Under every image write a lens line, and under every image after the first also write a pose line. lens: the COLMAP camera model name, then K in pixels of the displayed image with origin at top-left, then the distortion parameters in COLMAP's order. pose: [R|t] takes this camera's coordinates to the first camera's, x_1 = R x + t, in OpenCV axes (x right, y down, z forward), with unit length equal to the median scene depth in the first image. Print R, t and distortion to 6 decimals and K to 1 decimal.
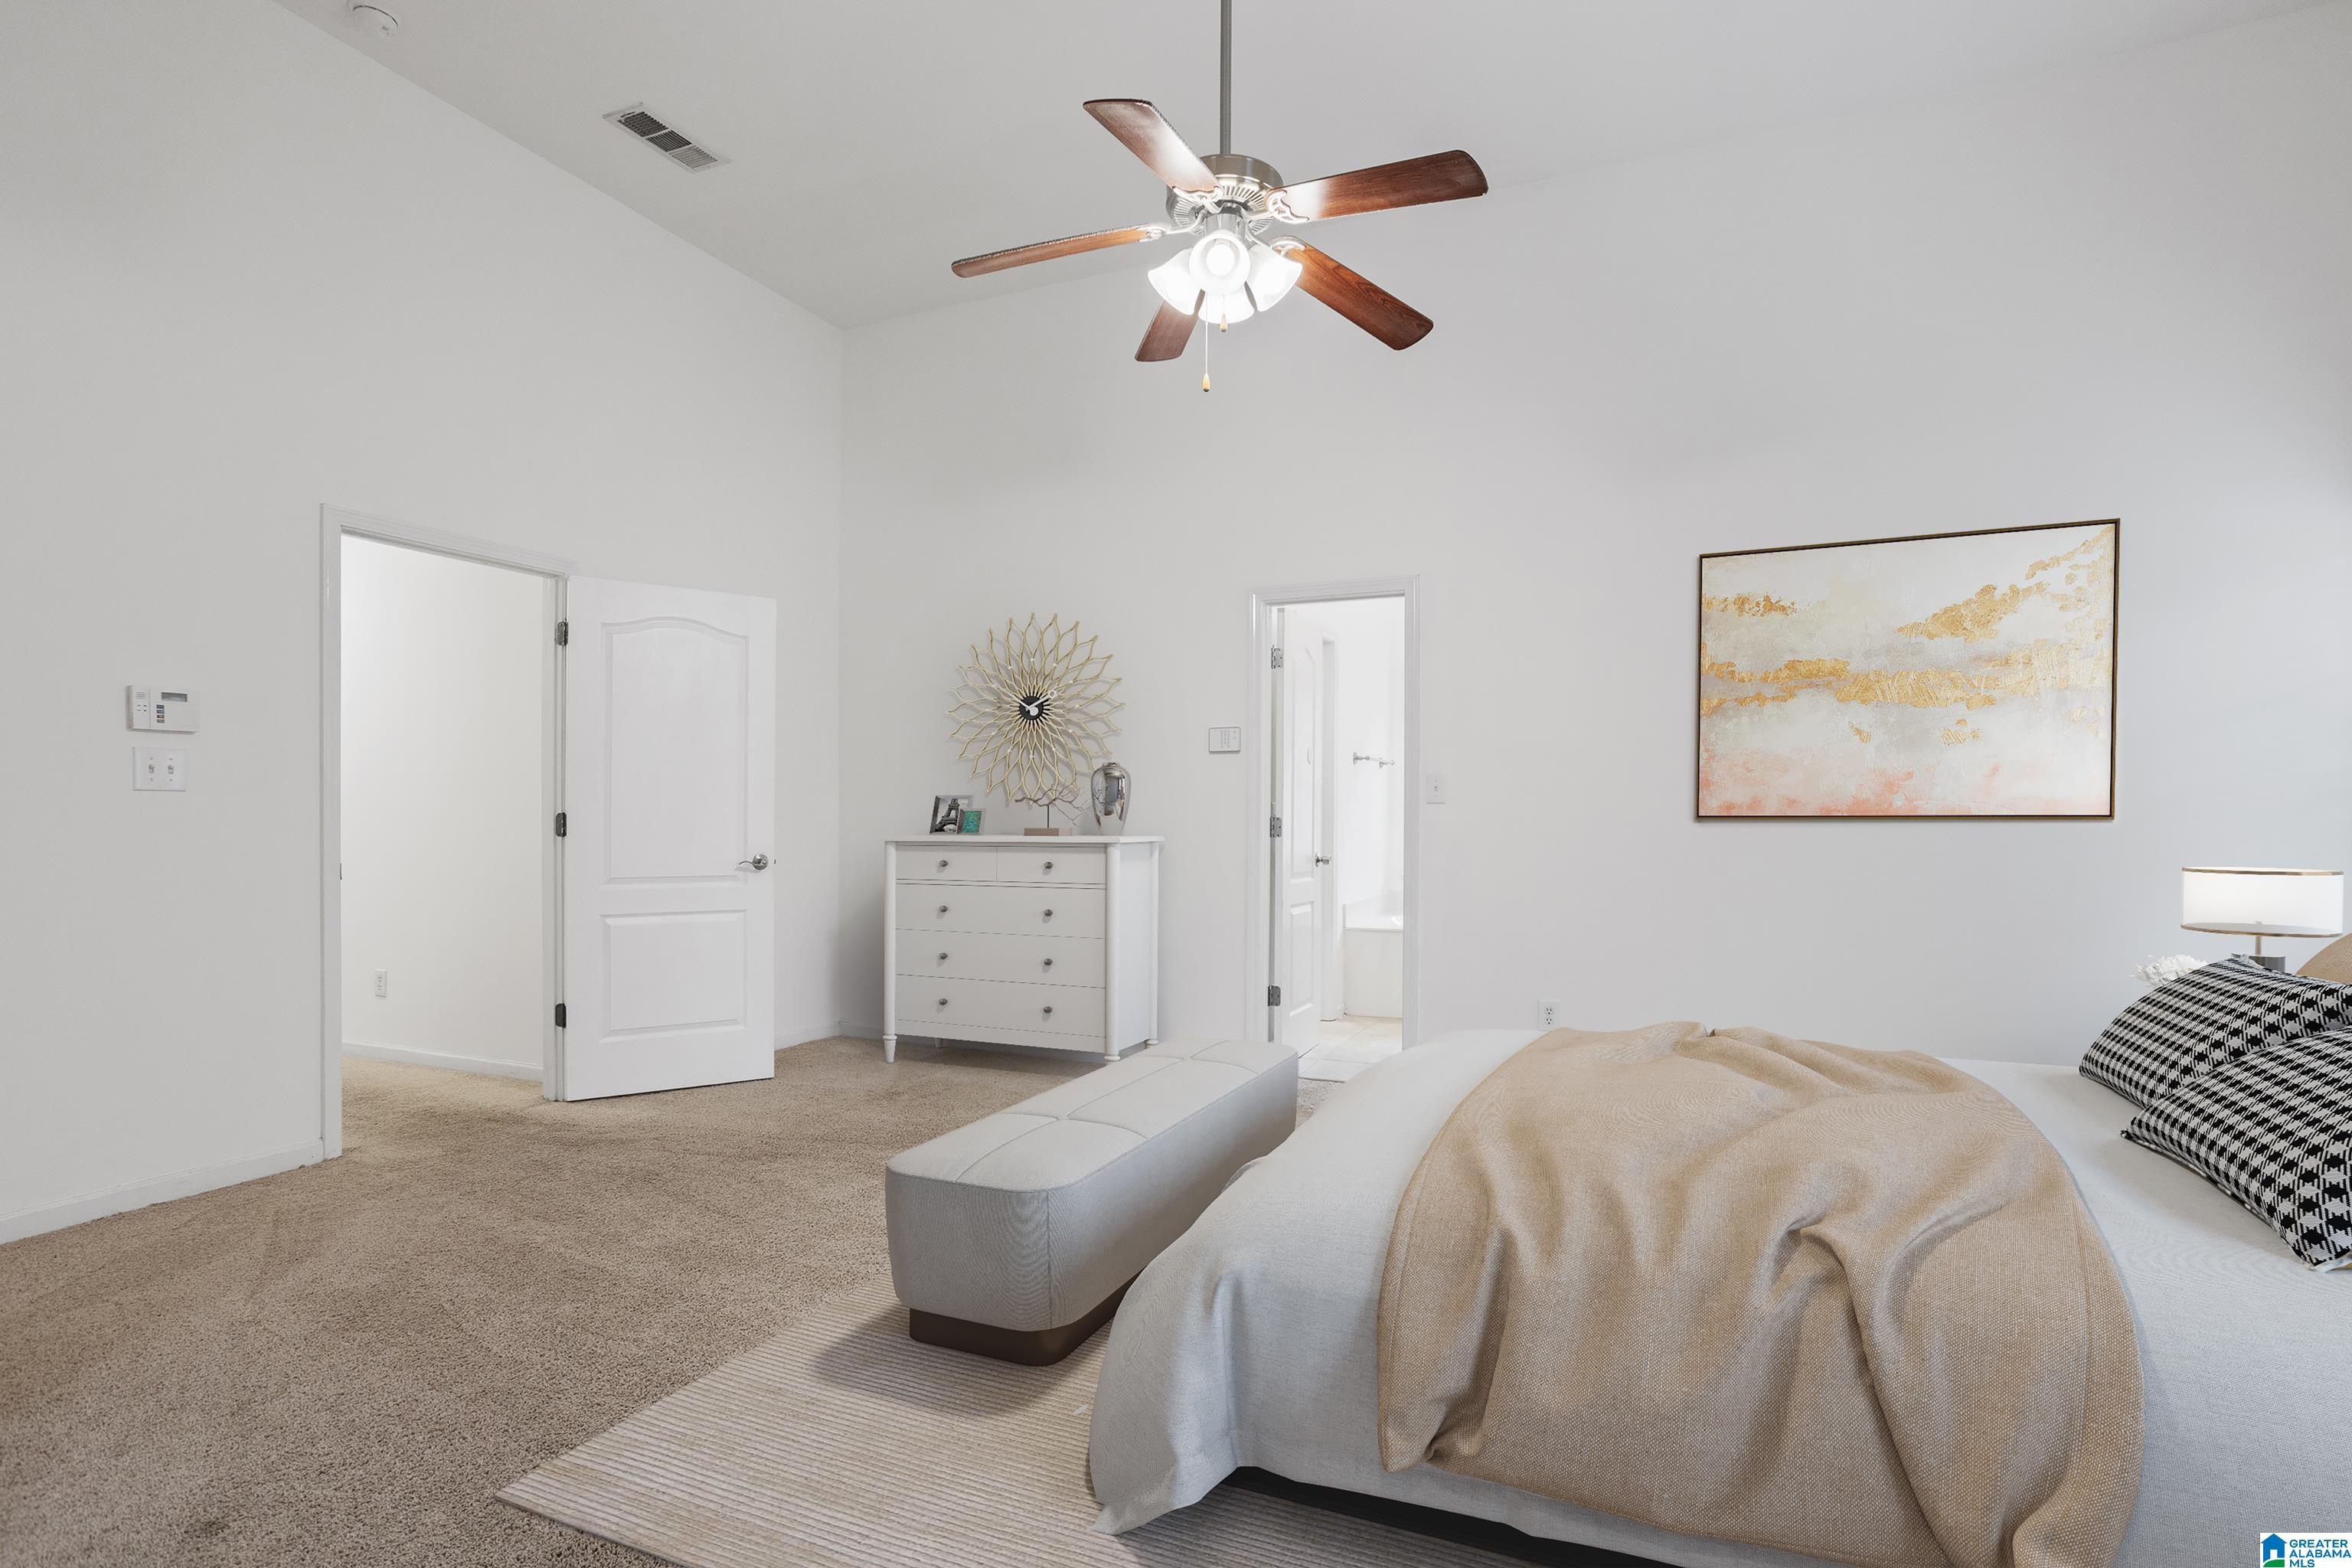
lens RADIAL K [[1152.7, 0, 1202.9], [0, 1152.7, 832.7], [0, 0, 1]] dist [-0.017320, 0.002669]
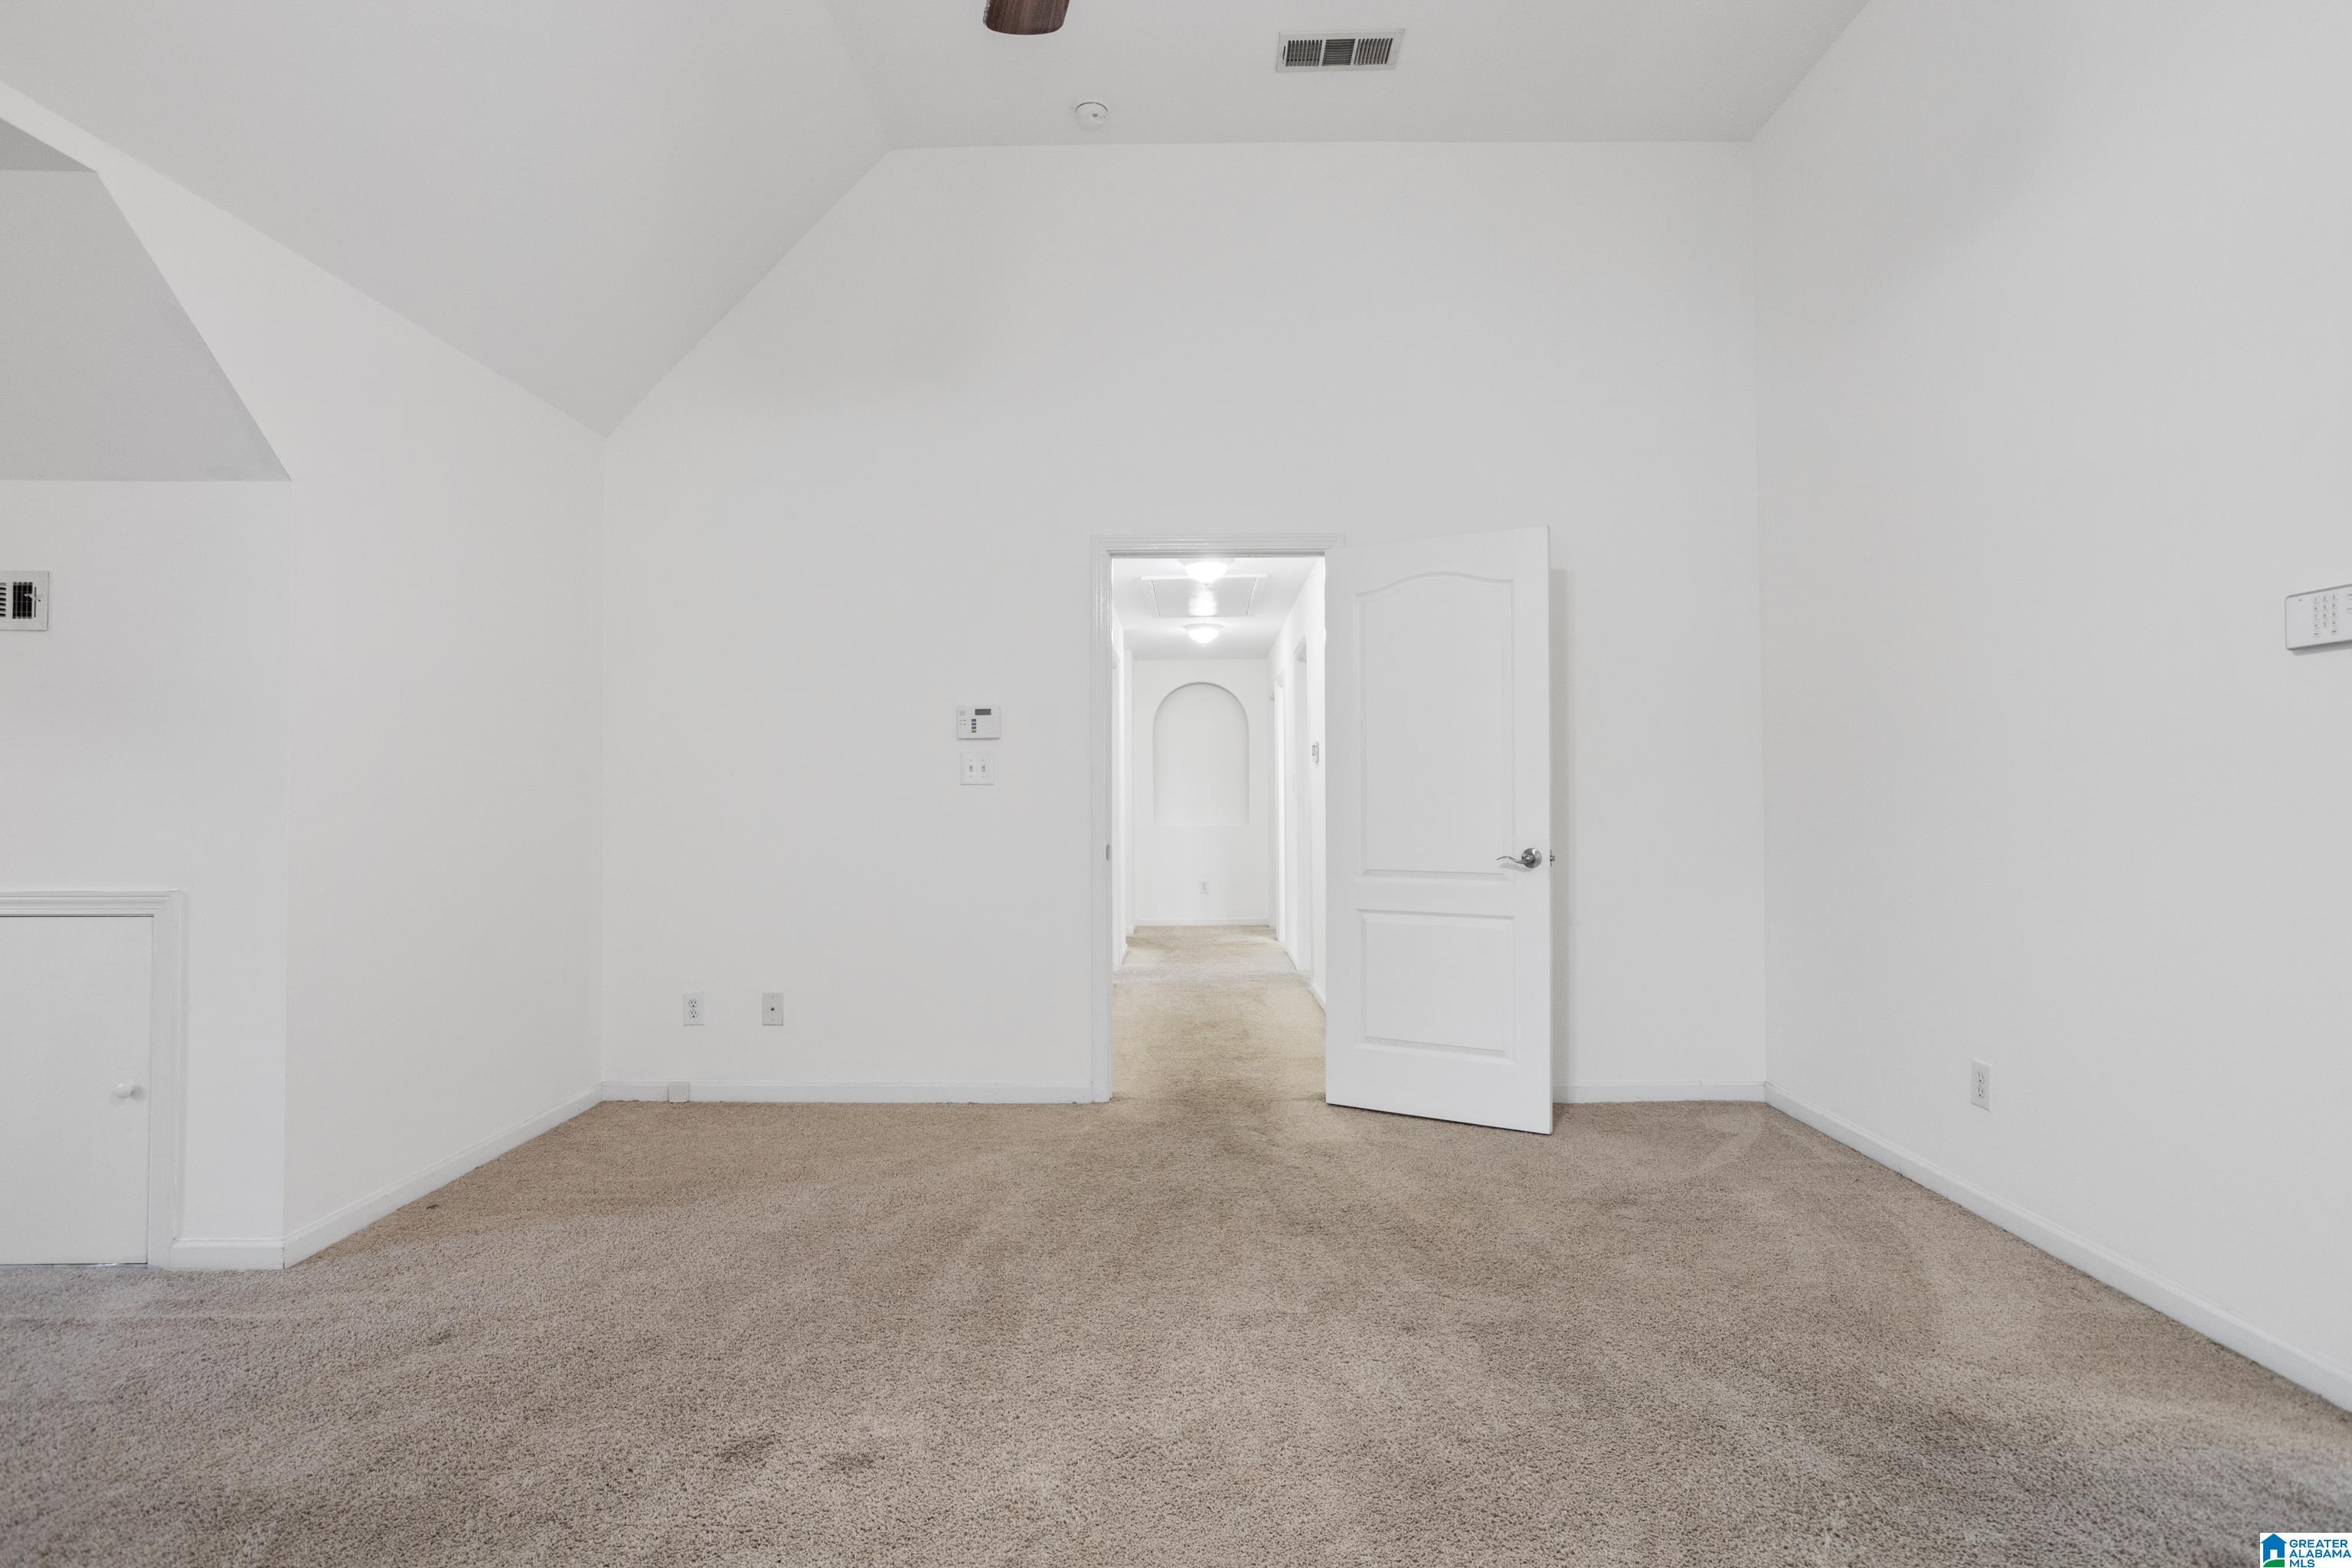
lens RADIAL K [[1152.7, 0, 1177.7], [0, 1152.7, 778.0], [0, 0, 1]] dist [-0.017320, 0.002669]
pose [[0.393300, -0.024854, -0.919074, 0.315692], [-0.006714, 0.999530, -0.029903, -0.005867], [0.919386, 0.017931, 0.392948, 0.570592]]
